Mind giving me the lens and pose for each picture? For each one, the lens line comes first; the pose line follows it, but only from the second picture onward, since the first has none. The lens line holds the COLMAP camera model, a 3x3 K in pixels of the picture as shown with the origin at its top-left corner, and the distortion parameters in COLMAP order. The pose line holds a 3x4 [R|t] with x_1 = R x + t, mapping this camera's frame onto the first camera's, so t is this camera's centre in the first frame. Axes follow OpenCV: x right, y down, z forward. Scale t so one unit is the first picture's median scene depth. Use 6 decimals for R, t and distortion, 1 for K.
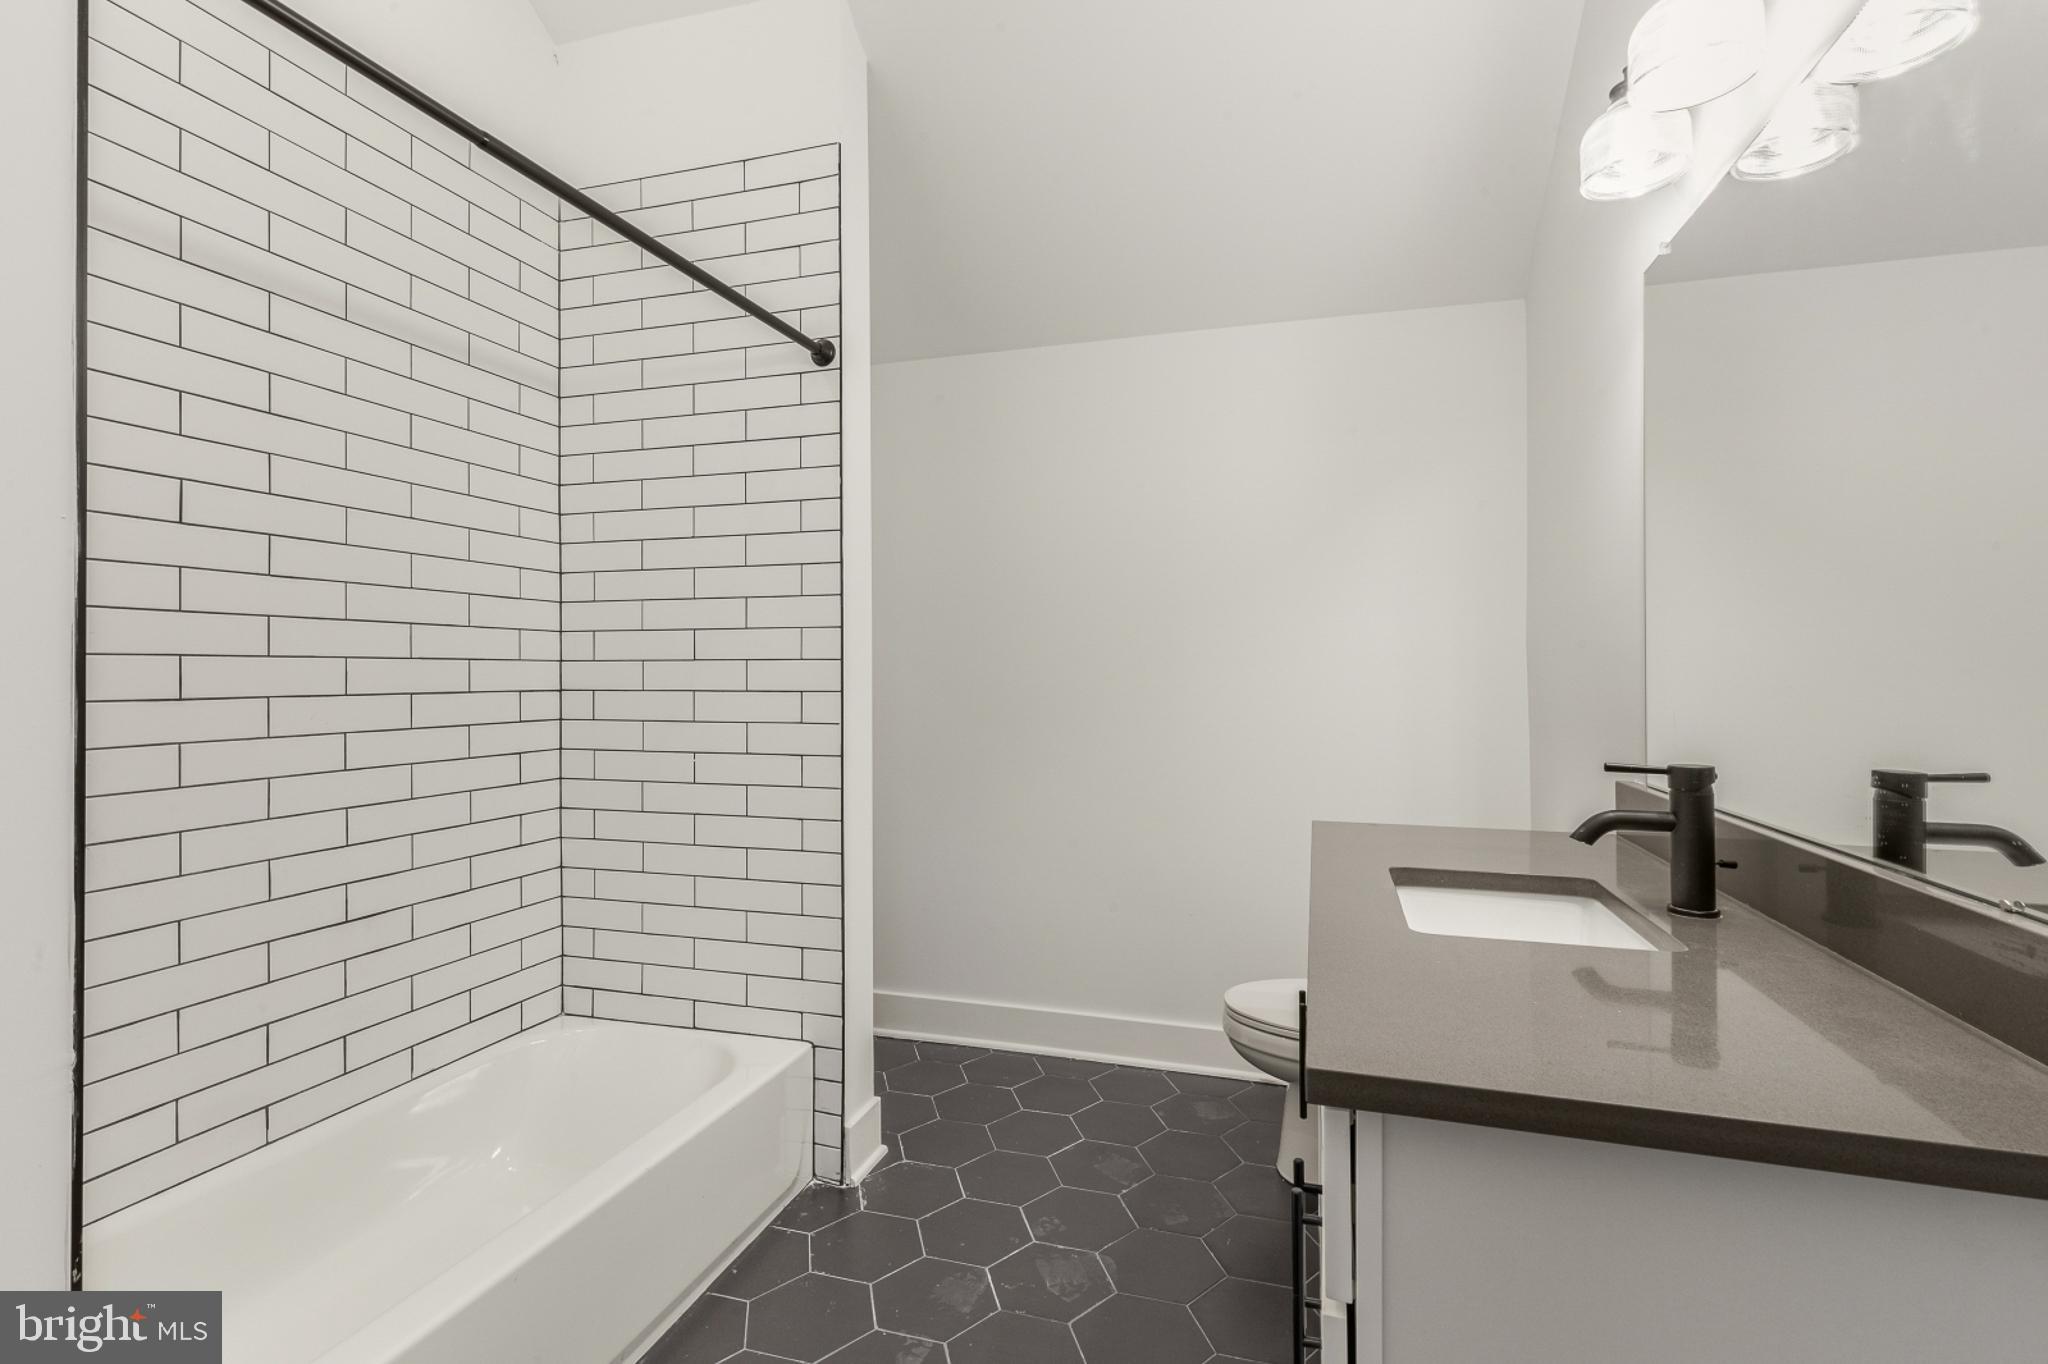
lens RADIAL K [[961.2, 0, 1021.5], [0, 961.2, 675.2], [0, 0, 1]] dist [0.011544, -0.001753]
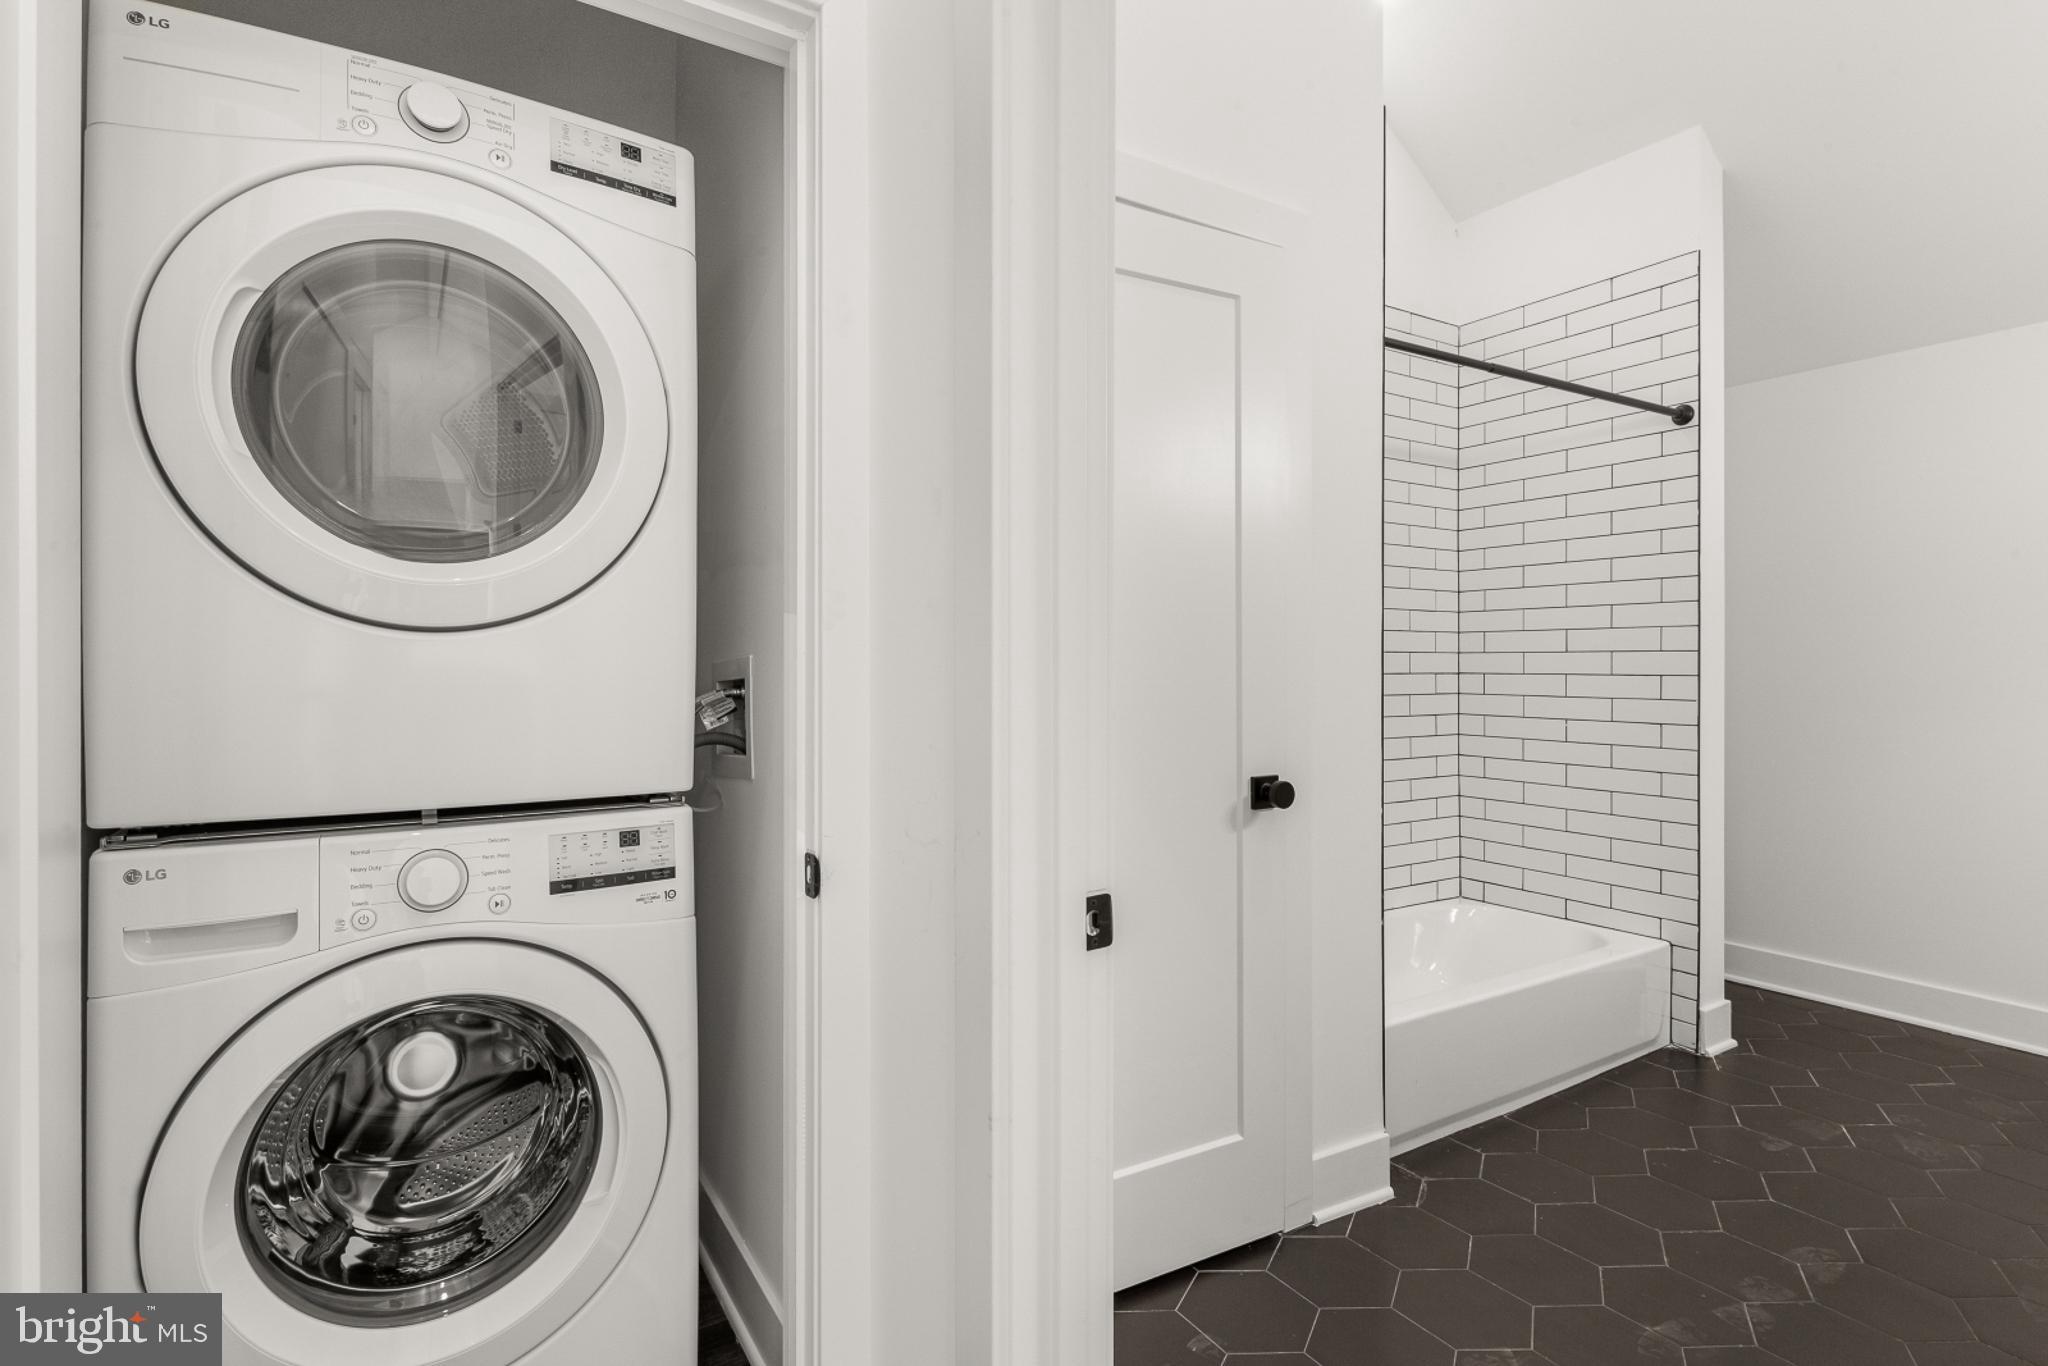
lens RADIAL K [[988.5, 0, 1010.3], [0, 988.5, 669.0], [0, 0, 1]] dist [-0.003218, -0.001448]
pose [[0.744162, 0.006576, -0.667967, 0.009655], [-0.004125, 0.999978, 0.005249, 0.004511], [0.667987, -0.001151, 0.744172, -0.580993]]
